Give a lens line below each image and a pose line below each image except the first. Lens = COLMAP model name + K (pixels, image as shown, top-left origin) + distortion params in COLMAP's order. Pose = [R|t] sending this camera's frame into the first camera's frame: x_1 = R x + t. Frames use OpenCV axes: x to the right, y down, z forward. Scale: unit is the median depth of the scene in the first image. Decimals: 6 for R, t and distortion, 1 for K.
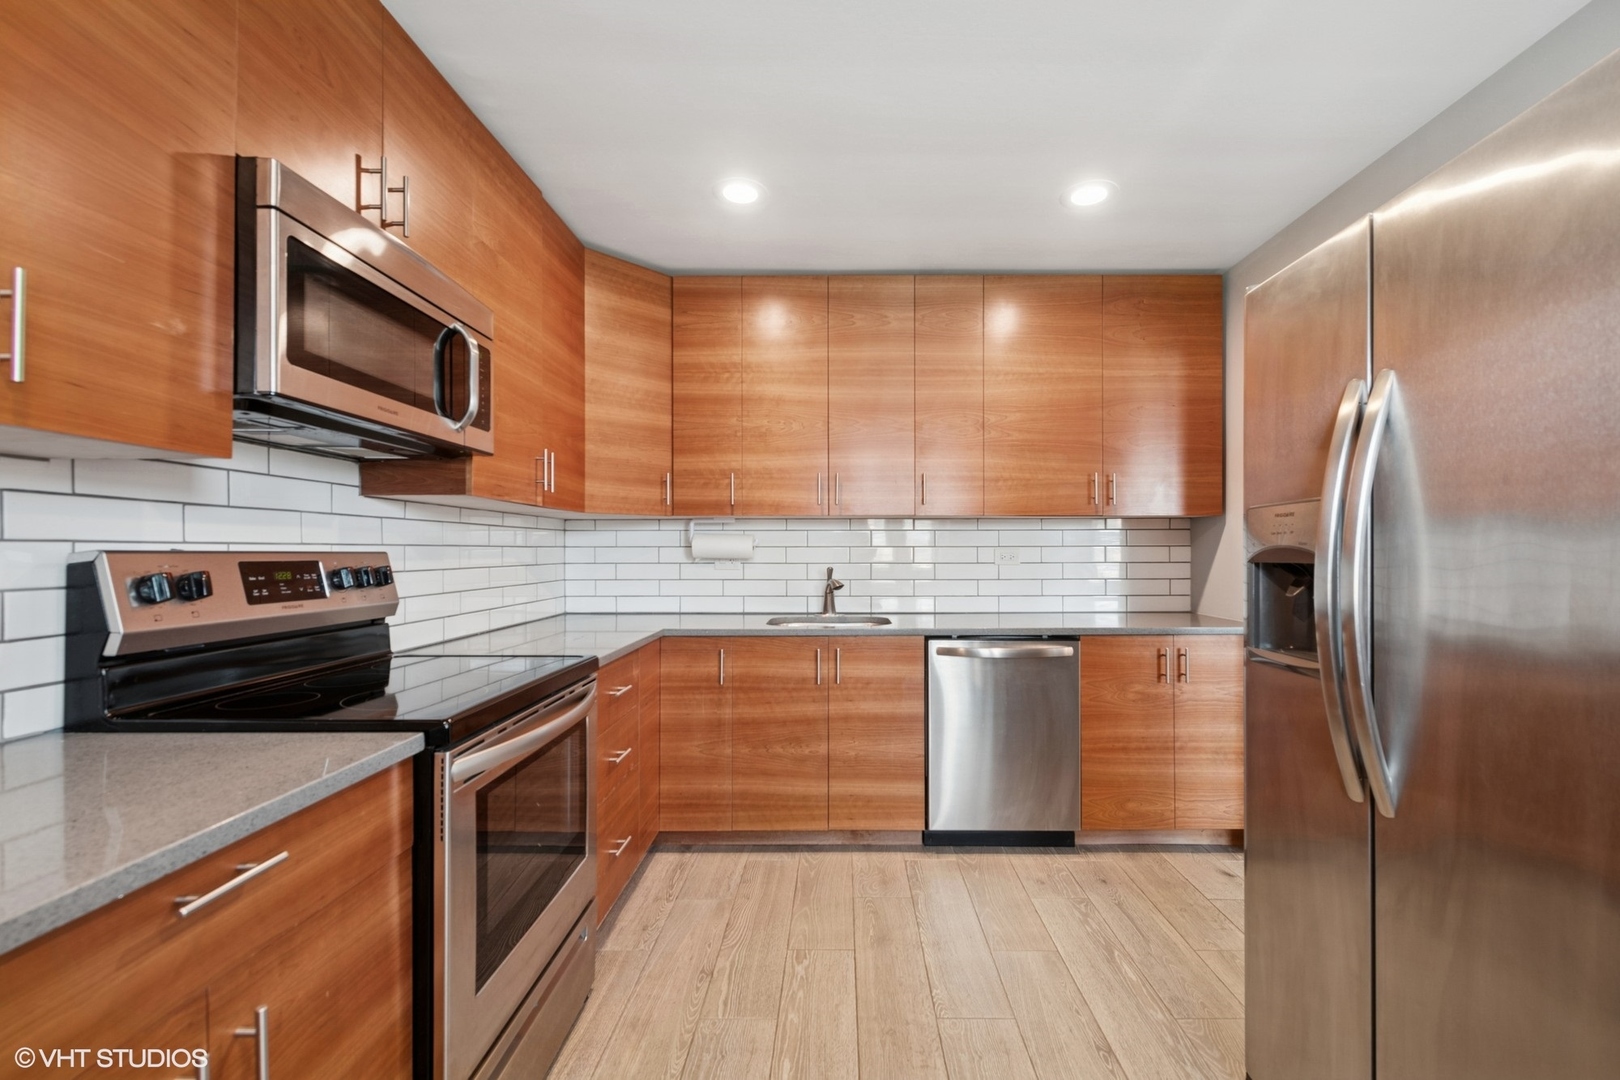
lens RADIAL K [[702.7, 0, 818.7], [0, 702.7, 548.9], [0, 0, 1]] dist [0.010885, -0.000905]
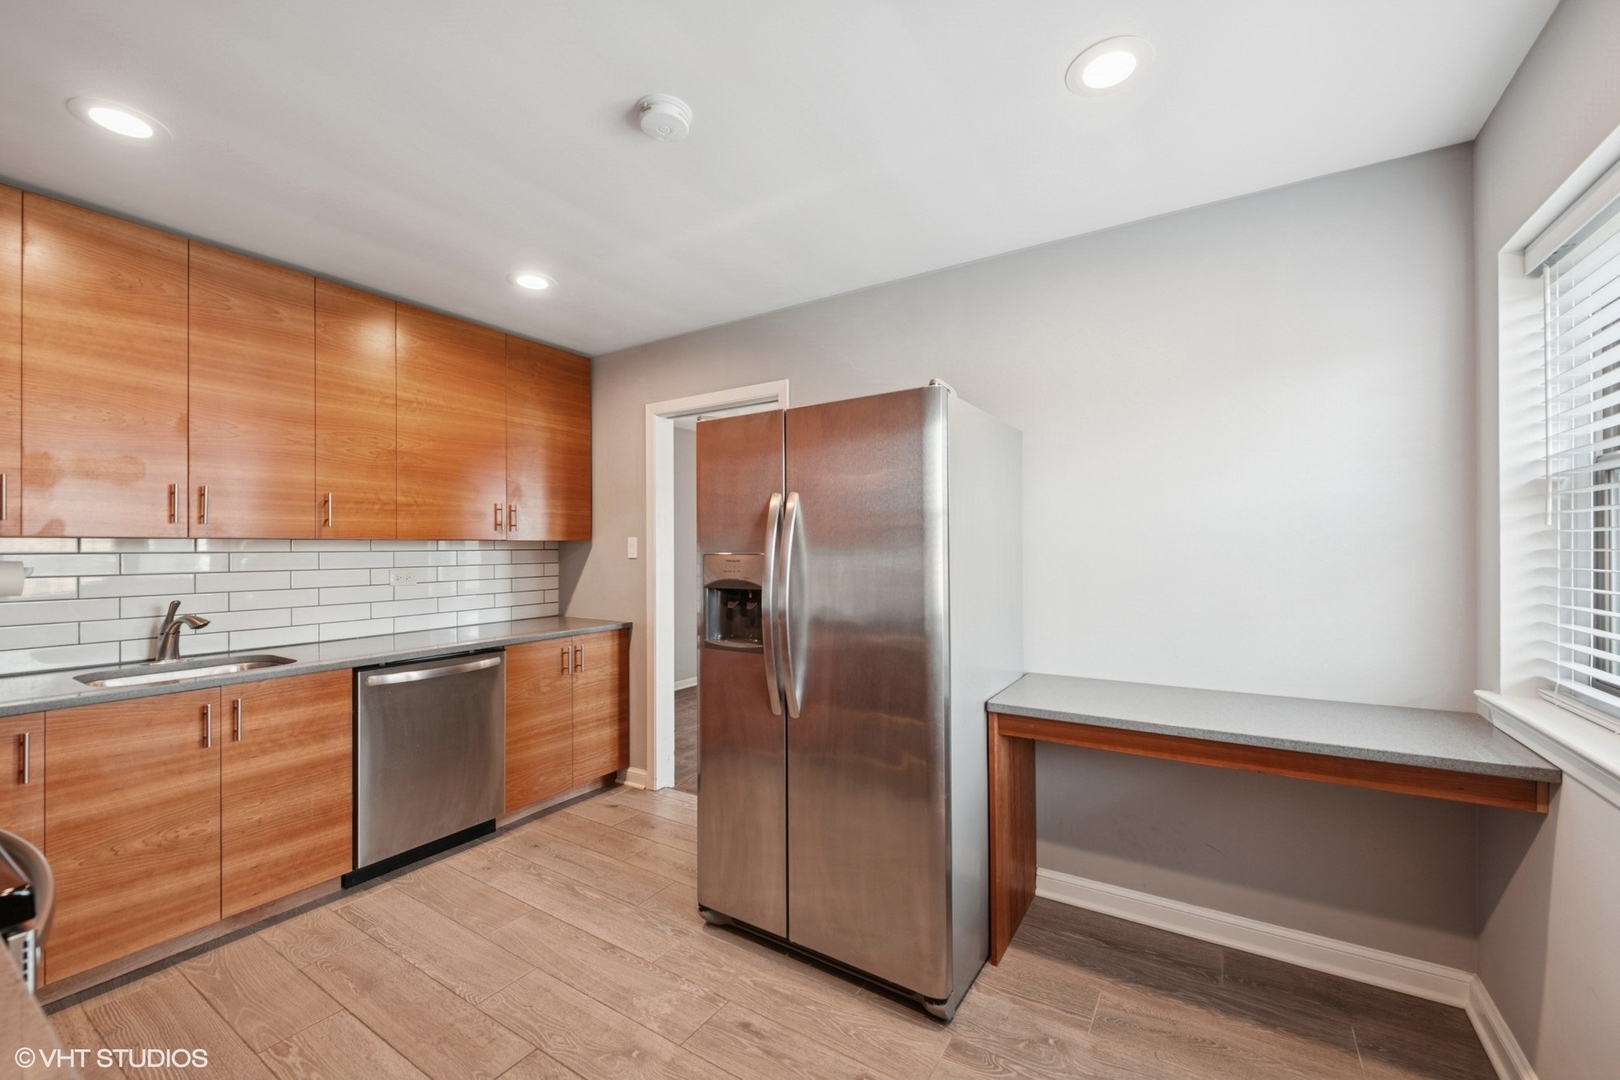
lens RADIAL K [[665.0, 0, 813.0], [0, 665.0, 541.4], [0, 0, 1]] dist [-0.002155, -0.000856]
pose [[0.522308, 0.003199, 0.852751, -0.291901], [0.003983, 0.999973, -0.006191, -0.039618], [-0.852747, 0.006630, 0.522281, -0.005724]]
